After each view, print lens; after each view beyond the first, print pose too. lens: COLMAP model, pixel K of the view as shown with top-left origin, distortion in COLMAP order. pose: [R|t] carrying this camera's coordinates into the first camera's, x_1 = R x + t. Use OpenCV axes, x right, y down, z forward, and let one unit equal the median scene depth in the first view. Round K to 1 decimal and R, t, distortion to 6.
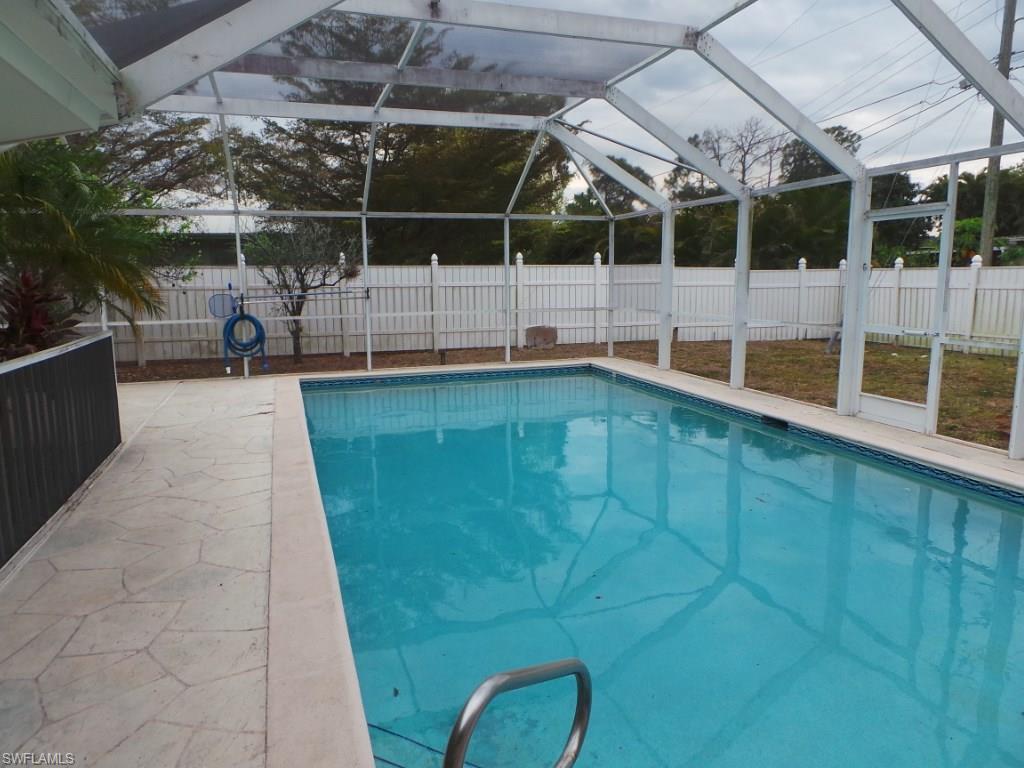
lens RADIAL K [[707.5, 0, 513.9], [0, 707.5, 389.6], [0, 0, 1]] dist [0.004354, 0.001222]
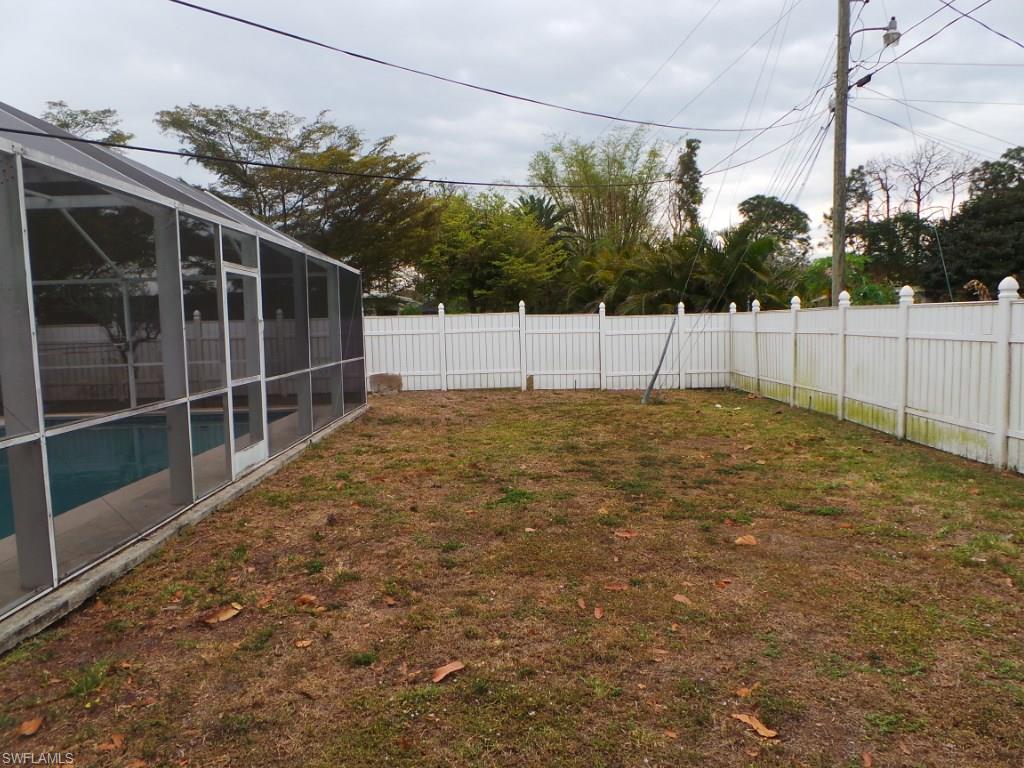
lens RADIAL K [[707.5, 0, 515.0], [0, 707.5, 383.4], [0, 0, 1]] dist [0.004354, 0.001222]
pose [[0.953682, 0.007310, -0.300727, 0.111160], [-0.029348, 0.997197, -0.068831, -0.001585], [0.299381, 0.074469, 0.951223, 0.010495]]
